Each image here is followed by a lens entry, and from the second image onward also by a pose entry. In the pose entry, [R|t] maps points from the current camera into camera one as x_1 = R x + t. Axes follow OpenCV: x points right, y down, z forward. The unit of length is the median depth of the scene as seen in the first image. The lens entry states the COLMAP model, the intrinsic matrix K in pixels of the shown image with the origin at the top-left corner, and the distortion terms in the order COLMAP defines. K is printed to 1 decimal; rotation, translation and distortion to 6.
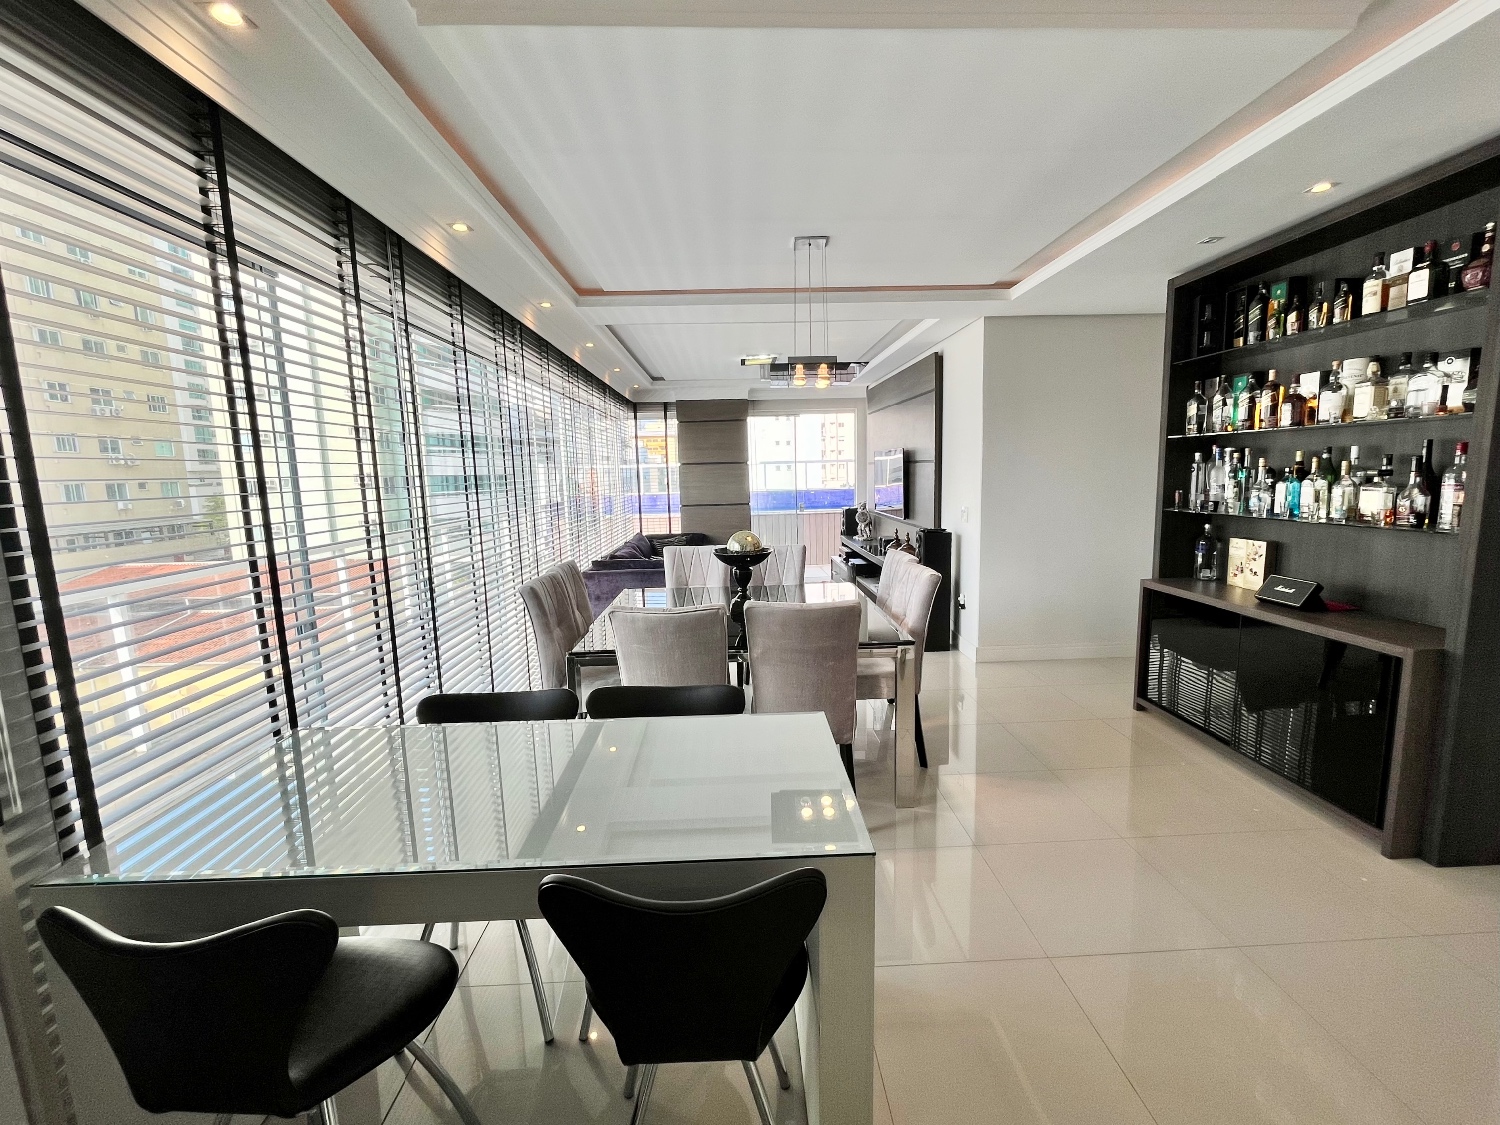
lens RADIAL K [[651.6, 0, 744.5], [0, 651.6, 562.8], [0, 0, 1]] dist [0.003107, 0.000114]
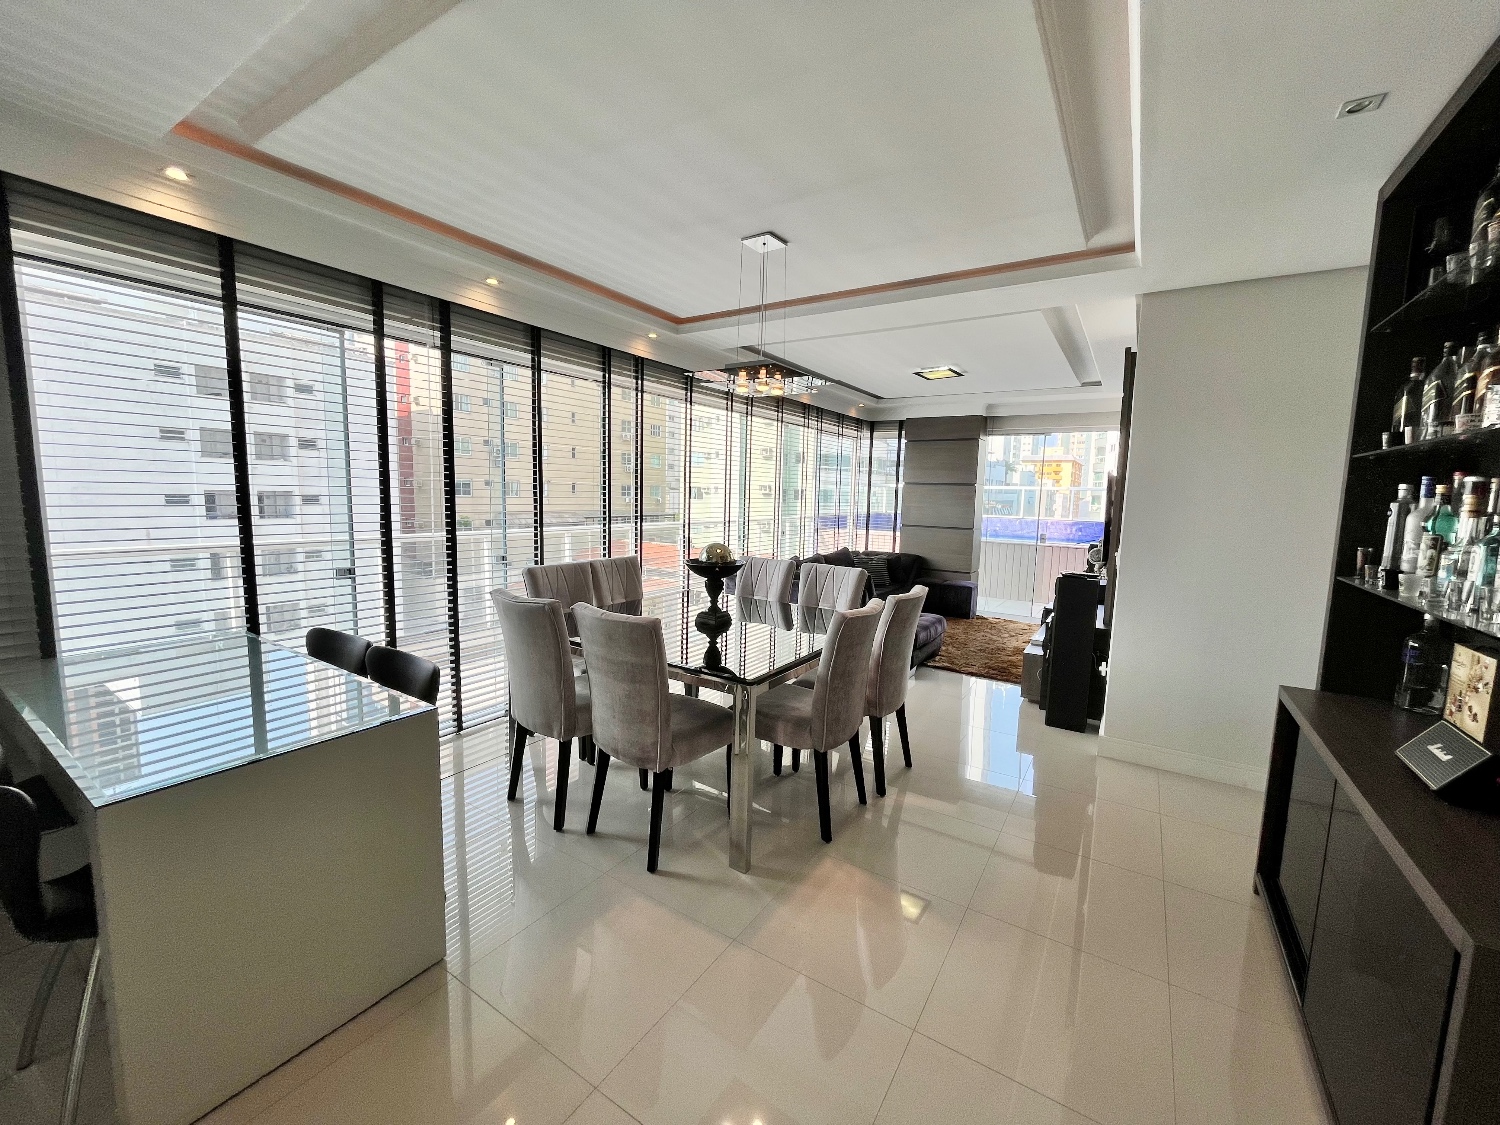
lens RADIAL K [[605.2, 0, 742.3], [0, 605.2, 559.7], [0, 0, 1]] dist [-0.000431, -0.000218]
pose [[0.817652, 0.111583, -0.564796, 0.245773], [-0.126075, 0.991929, 0.013450, -0.017831], [0.561739, 0.060210, 0.825121, 0.116497]]
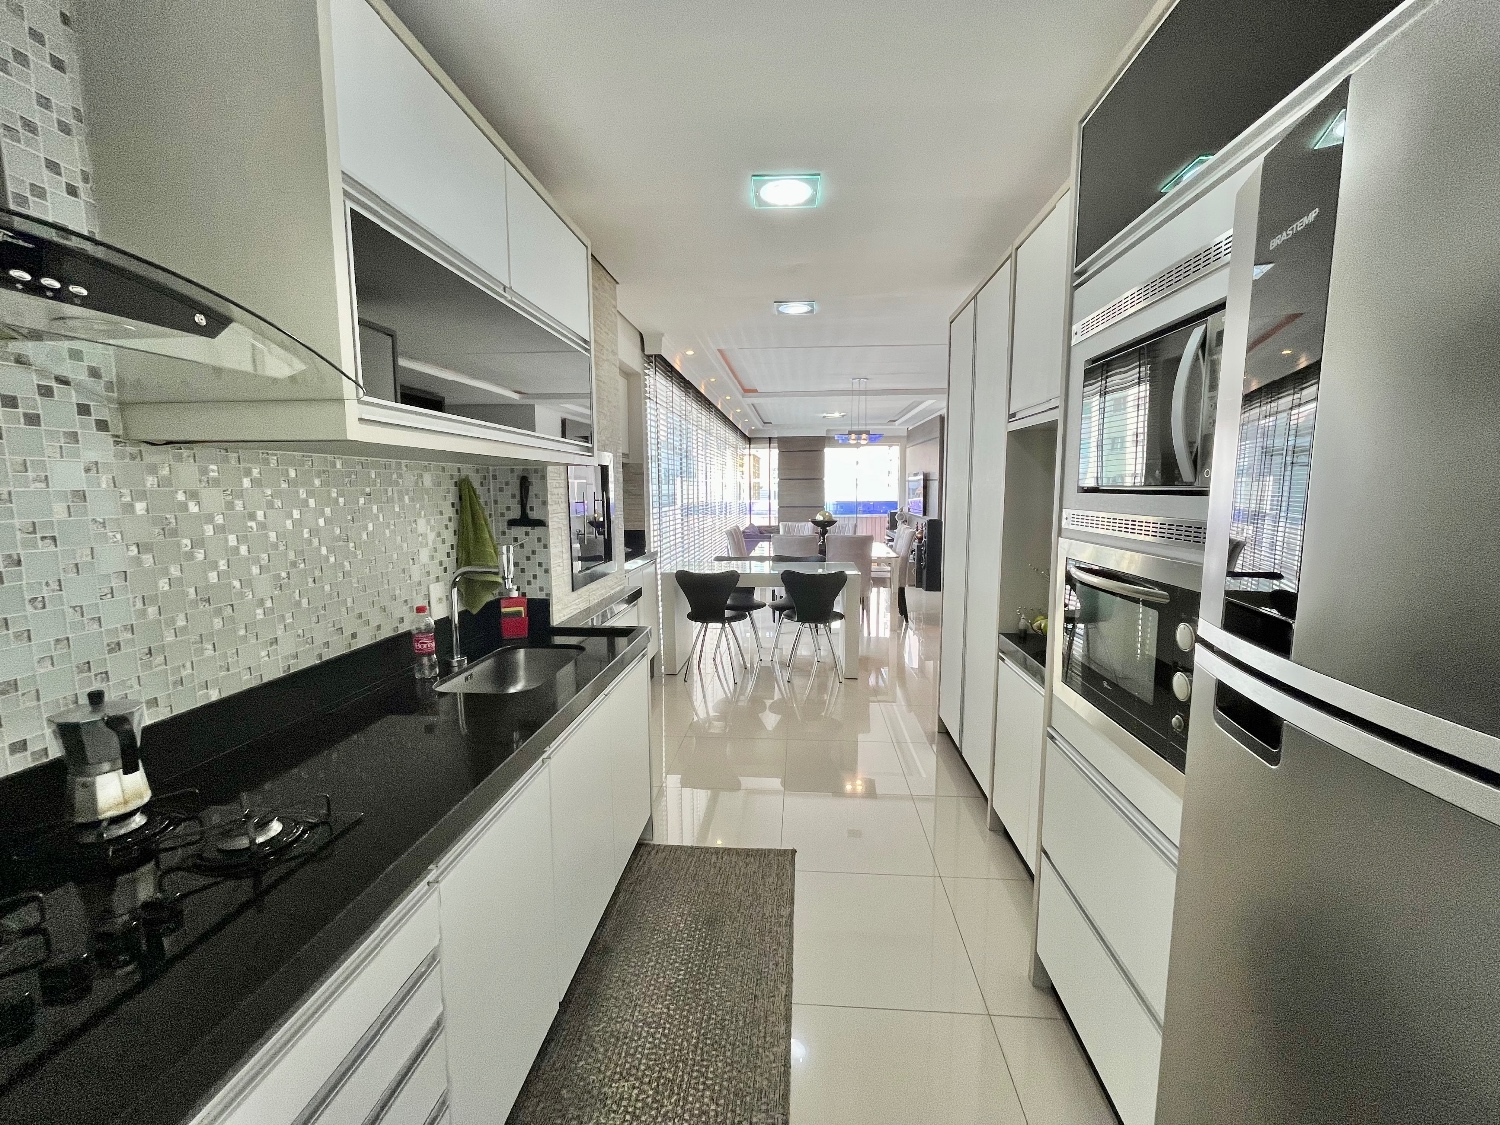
lens RADIAL K [[605.2, 0, 759.6], [0, 605.2, 561.3], [0, 0, 1]] dist [-0.000431, -0.000218]
pose [[0.995441, 0.035046, -0.088707, -0.012954], [-0.036598, 0.999203, -0.015932, 0.066664], [0.088078, 0.019106, 0.995930, -0.415256]]
